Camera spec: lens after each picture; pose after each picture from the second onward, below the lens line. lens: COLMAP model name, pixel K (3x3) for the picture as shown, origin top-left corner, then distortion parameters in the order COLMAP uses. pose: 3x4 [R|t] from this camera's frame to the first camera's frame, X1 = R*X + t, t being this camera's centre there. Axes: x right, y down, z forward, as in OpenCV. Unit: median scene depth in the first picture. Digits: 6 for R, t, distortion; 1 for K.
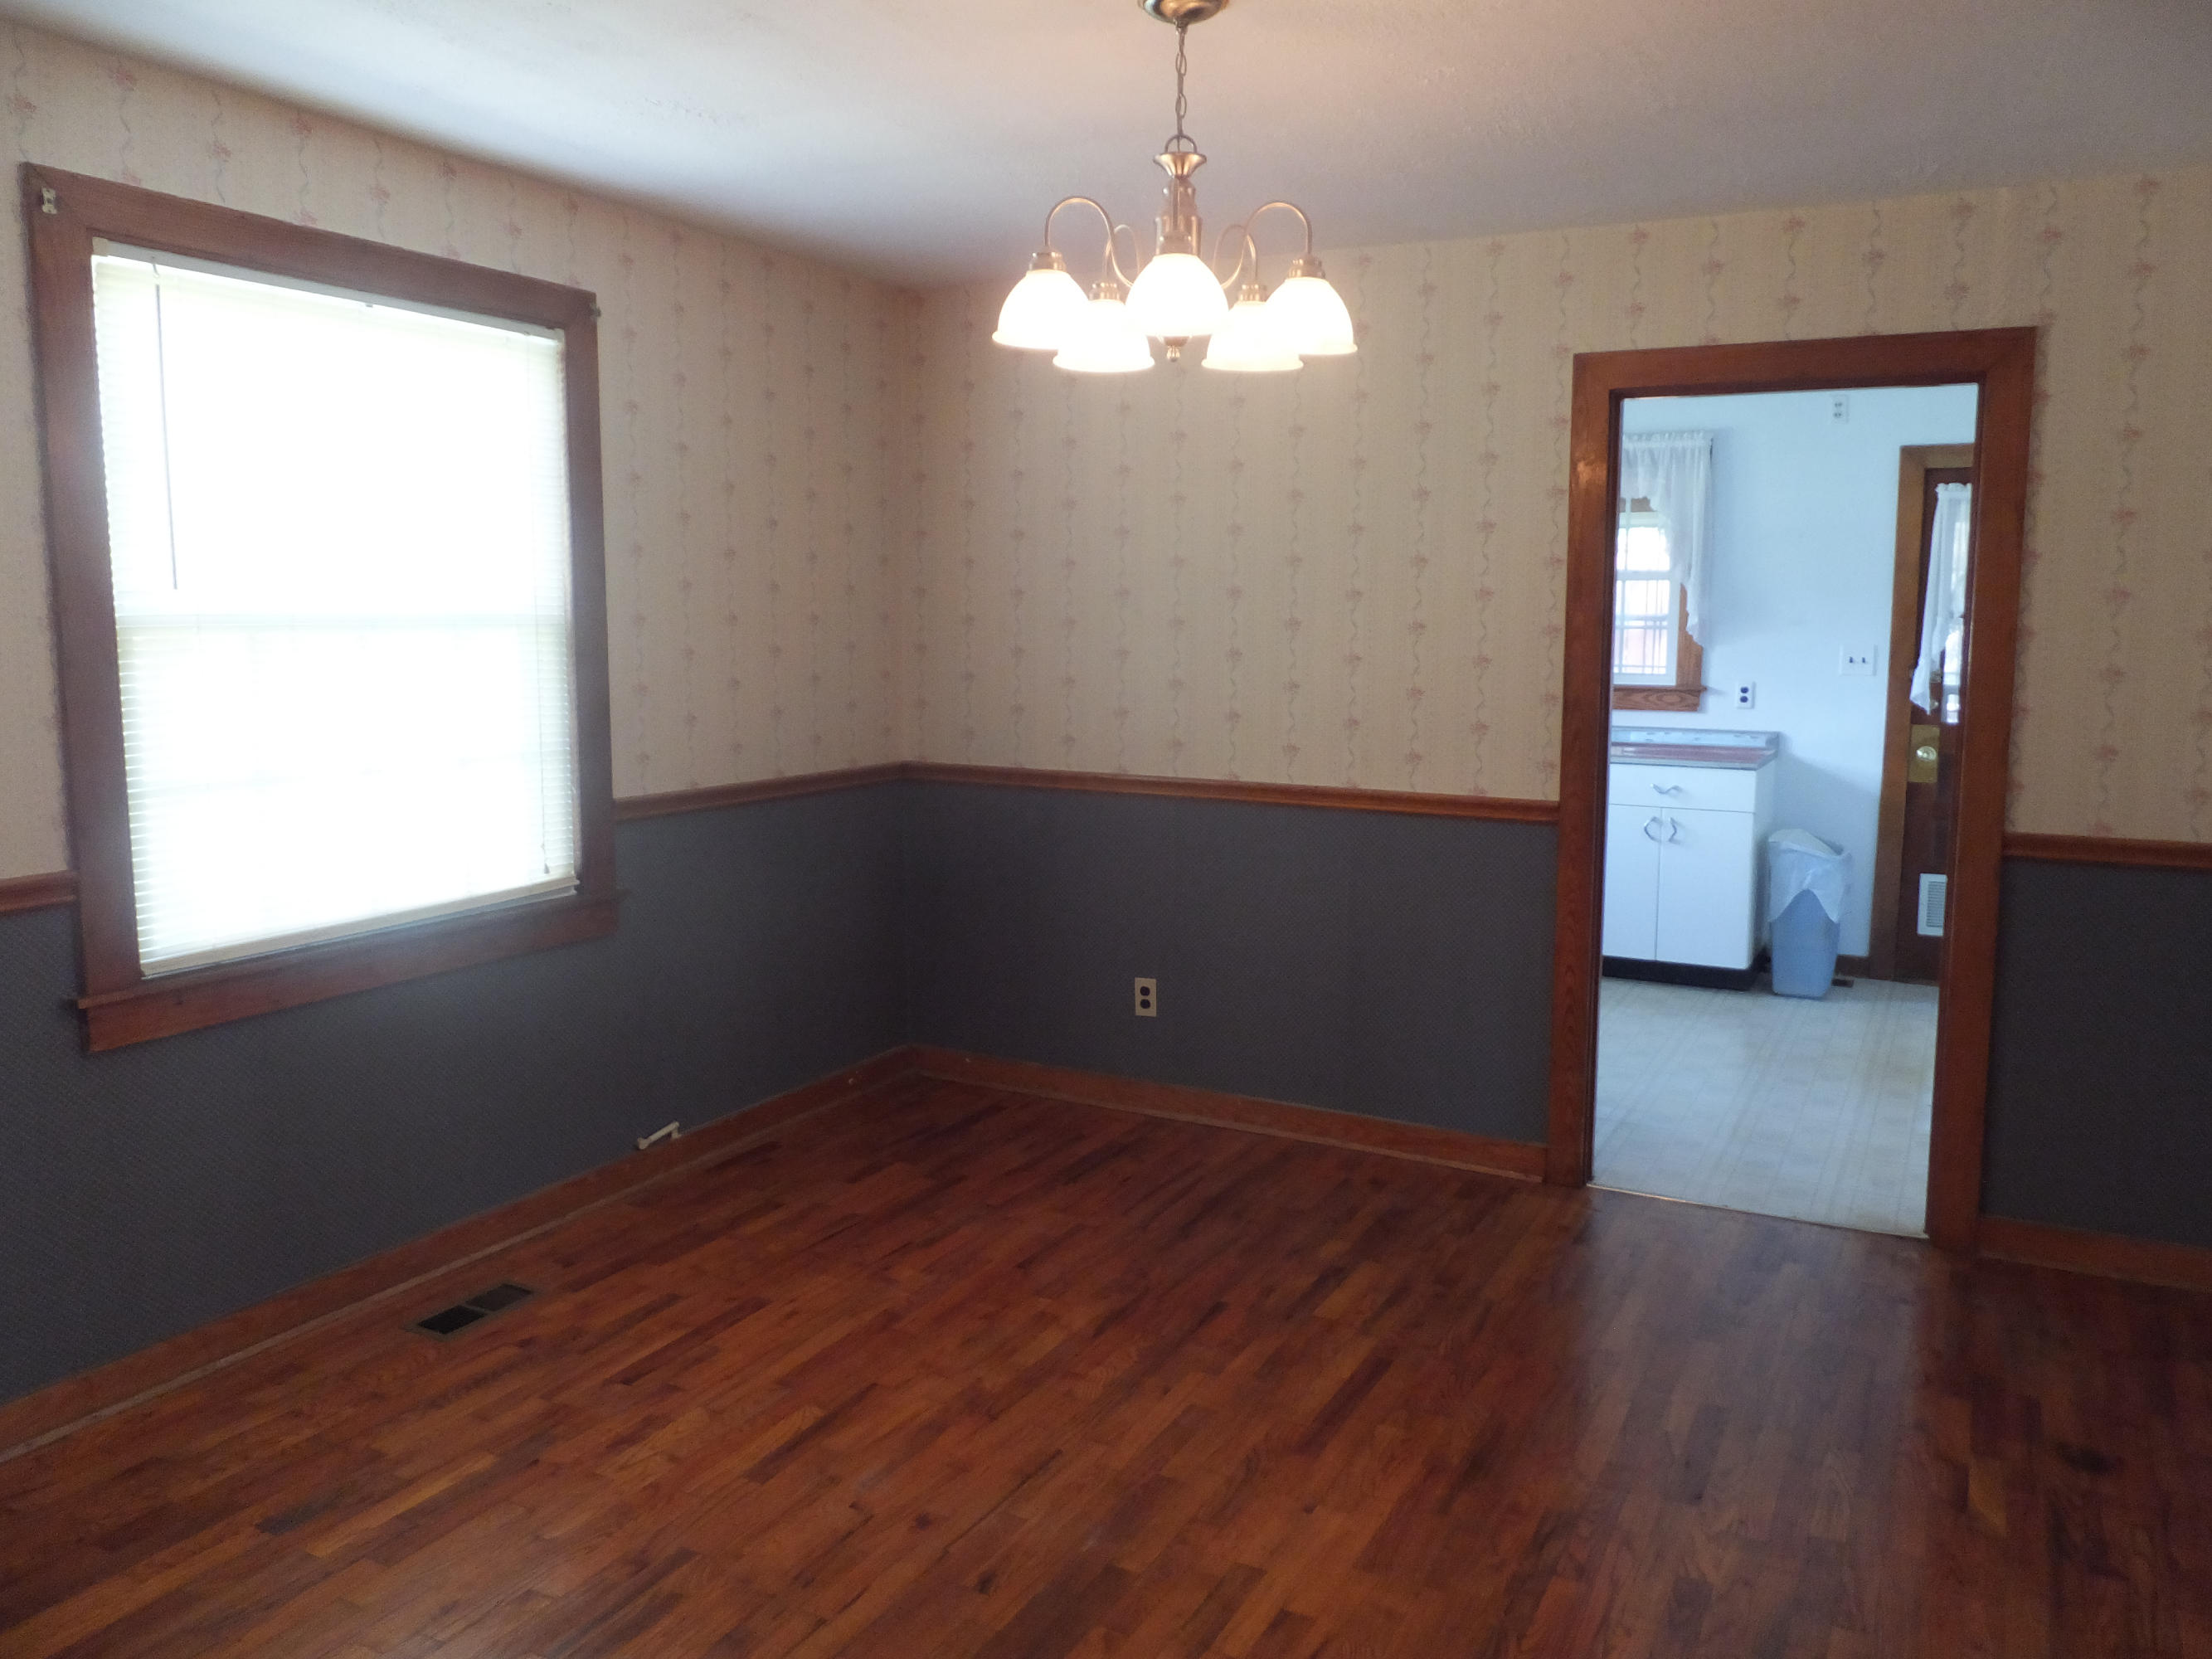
lens RADIAL K [[1637.1, 0, 1106.0], [0, 1637.1, 829.5], [0, 0, 1]] dist [-0.016529, -0.000197]
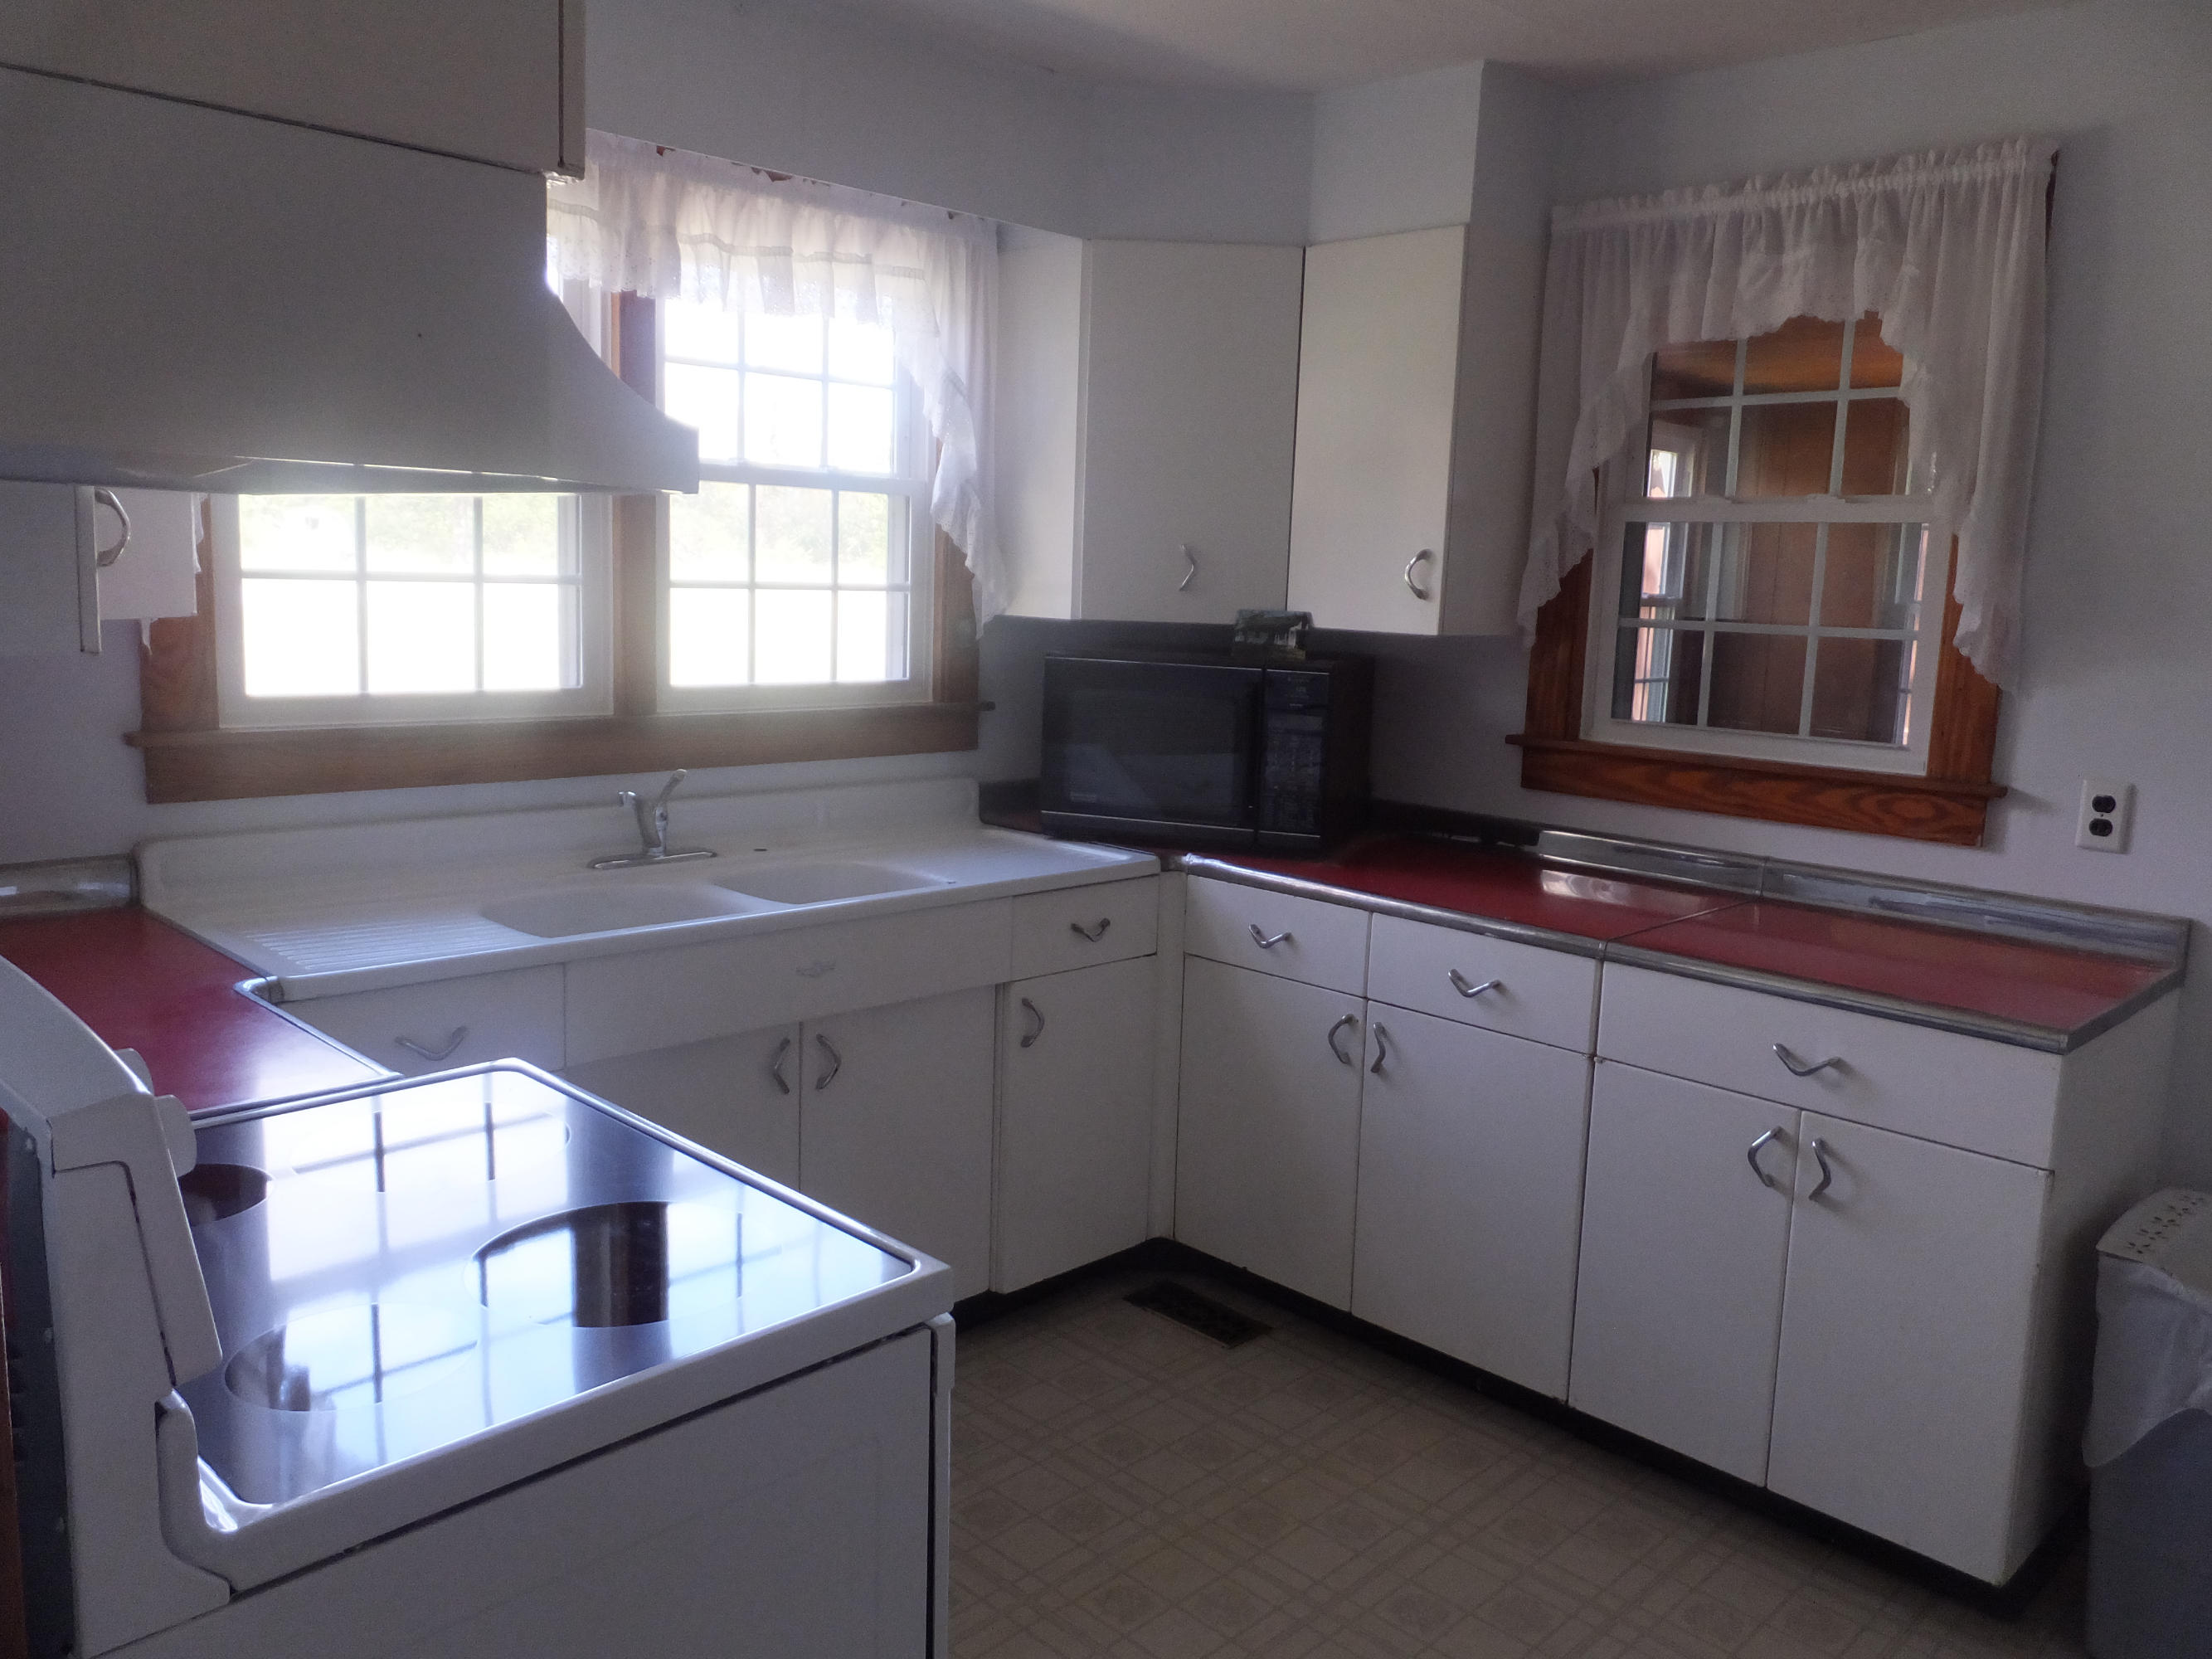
lens RADIAL K [[1637.1, 0, 1106.0], [0, 1637.1, 829.5], [0, 0, 1]] dist [-0.016529, -0.000197]
pose [[0.954295, 0.070980, -0.290314, 0.277378], [-0.065817, 0.997452, 0.027522, -0.074504], [0.291528, -0.007157, 0.956536, 0.559295]]
